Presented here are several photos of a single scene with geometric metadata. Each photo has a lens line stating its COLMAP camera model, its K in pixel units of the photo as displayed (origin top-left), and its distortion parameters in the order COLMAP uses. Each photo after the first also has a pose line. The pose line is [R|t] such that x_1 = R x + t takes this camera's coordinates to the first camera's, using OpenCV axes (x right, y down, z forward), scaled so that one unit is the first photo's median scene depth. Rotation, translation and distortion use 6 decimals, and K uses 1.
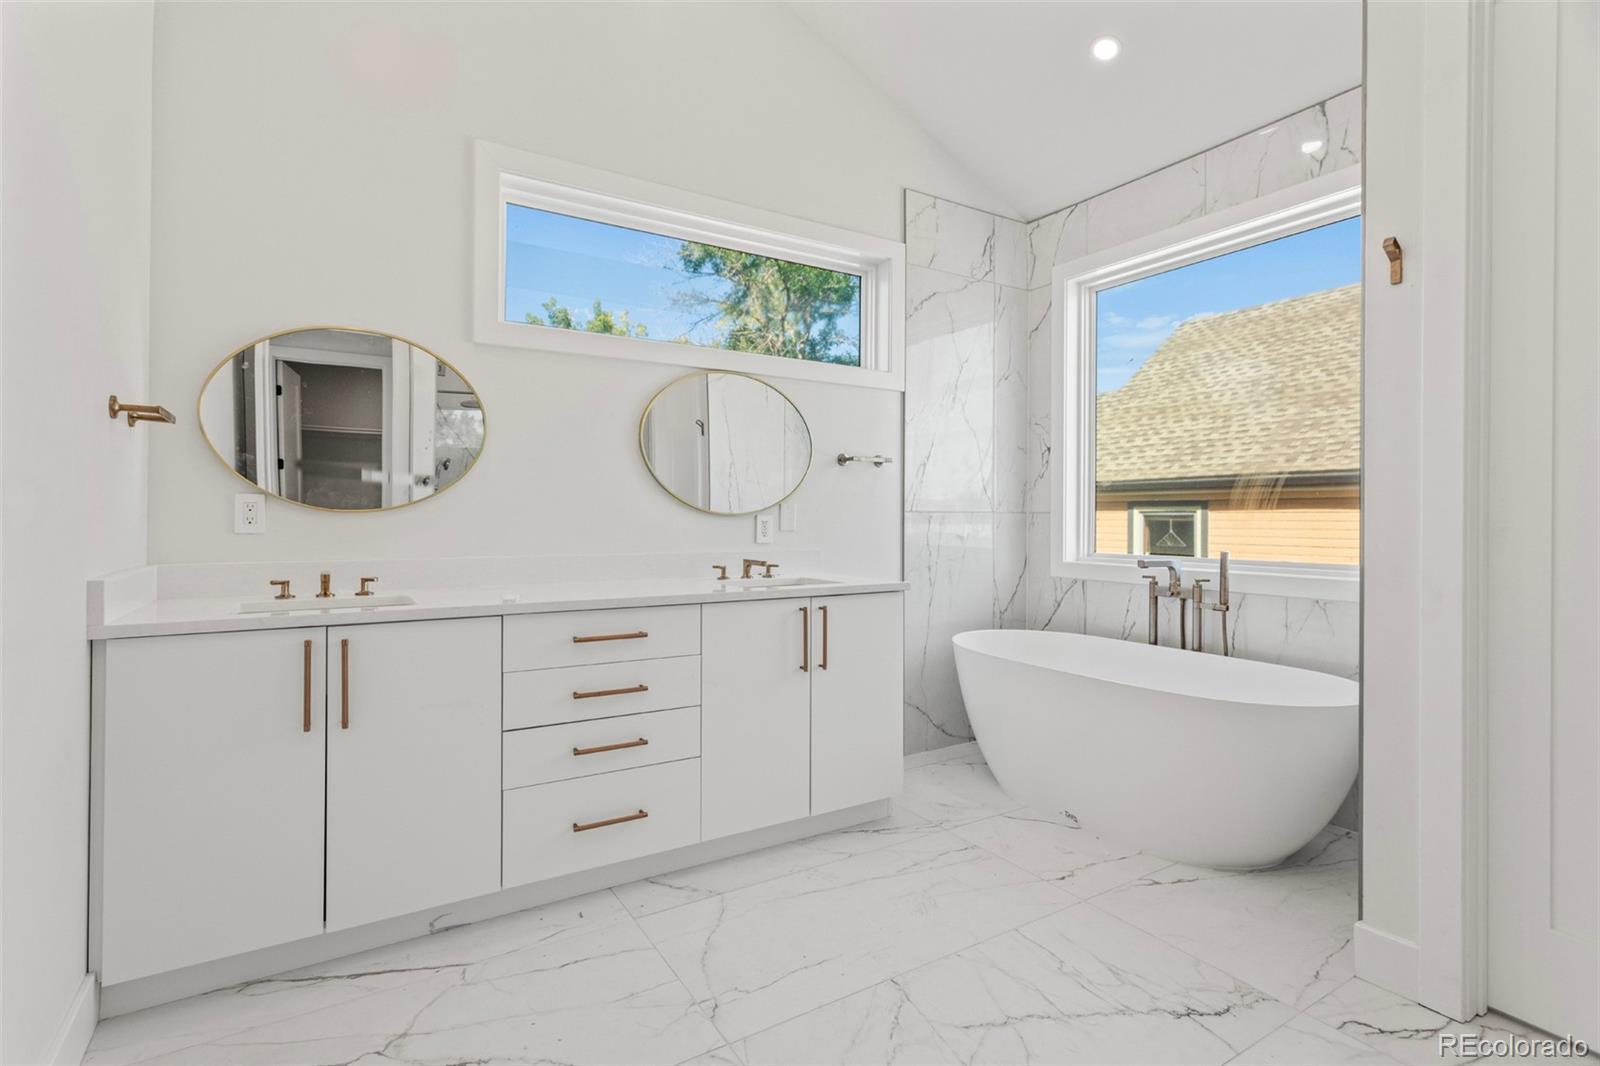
lens RADIAL K [[768.0, 0, 805.9], [0, 768.0, 525.6], [0, 0, 1]] dist [0.002507, 0.003127]
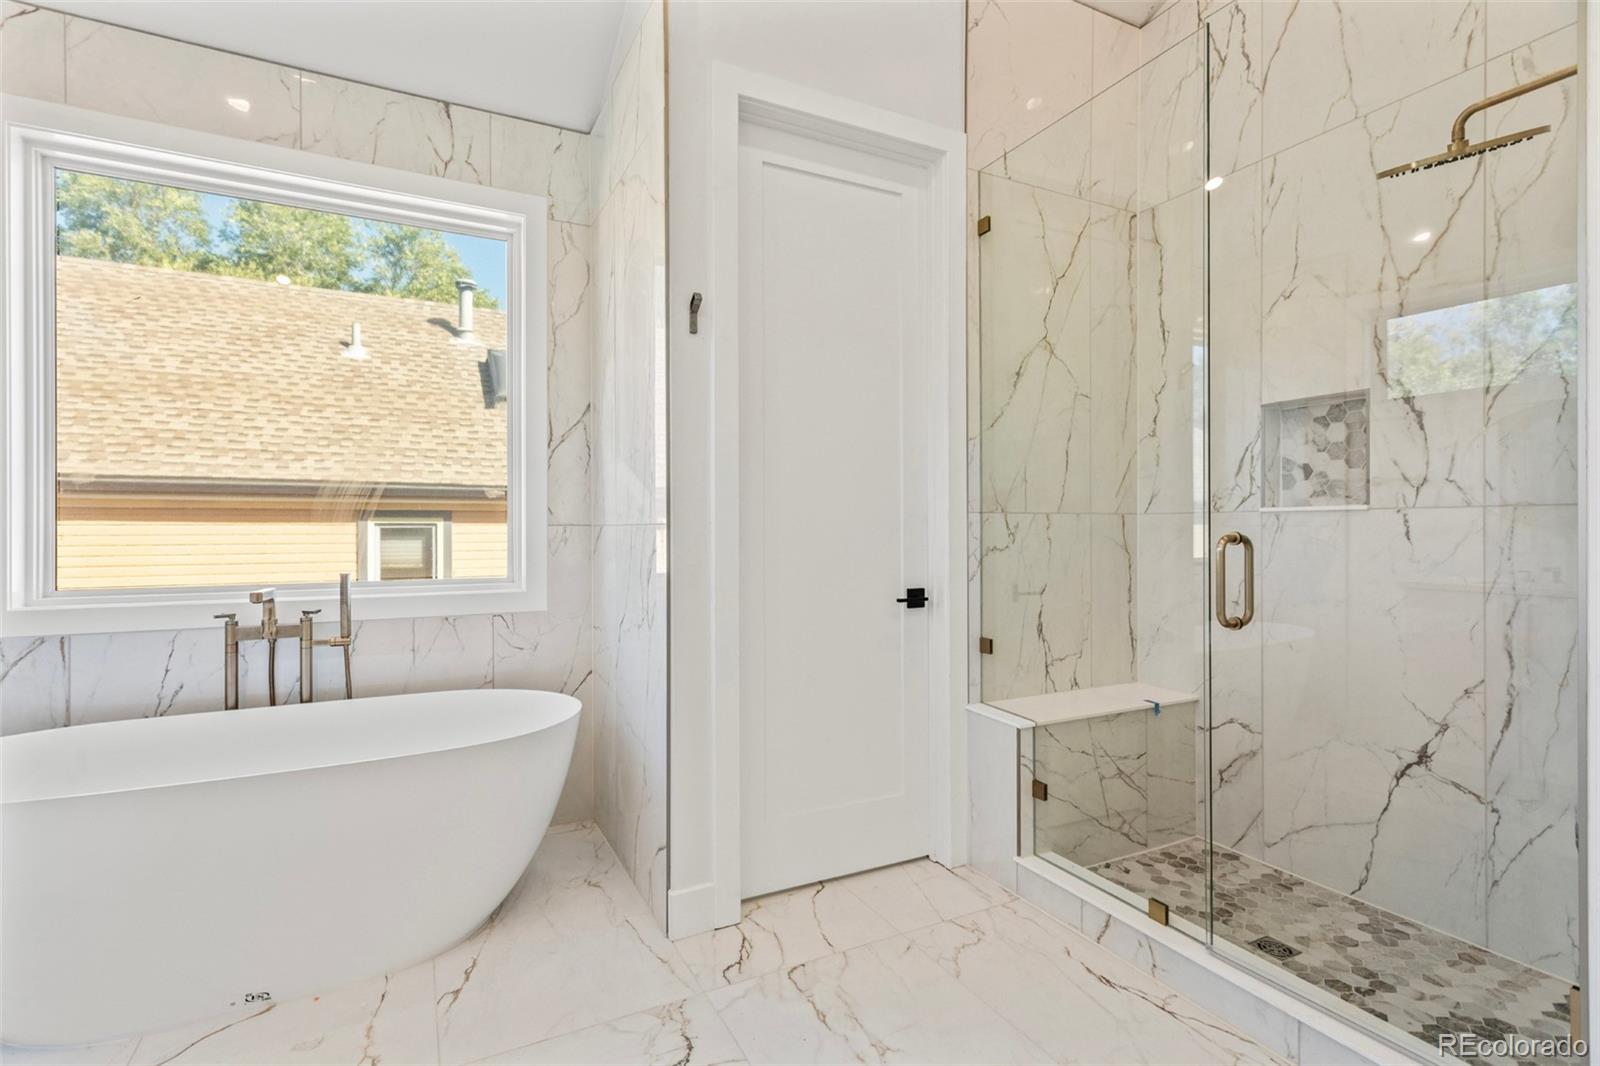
lens RADIAL K [[768.0, 0, 804.3], [0, 768.0, 527.4], [0, 0, 1]] dist [0.002507, 0.003127]
pose [[0.085372, 0.001493, 0.996348, -0.220344], [0.014276, 0.999894, -0.002721, -0.005402], [-0.996247, 0.014456, 0.085342, 0.410661]]
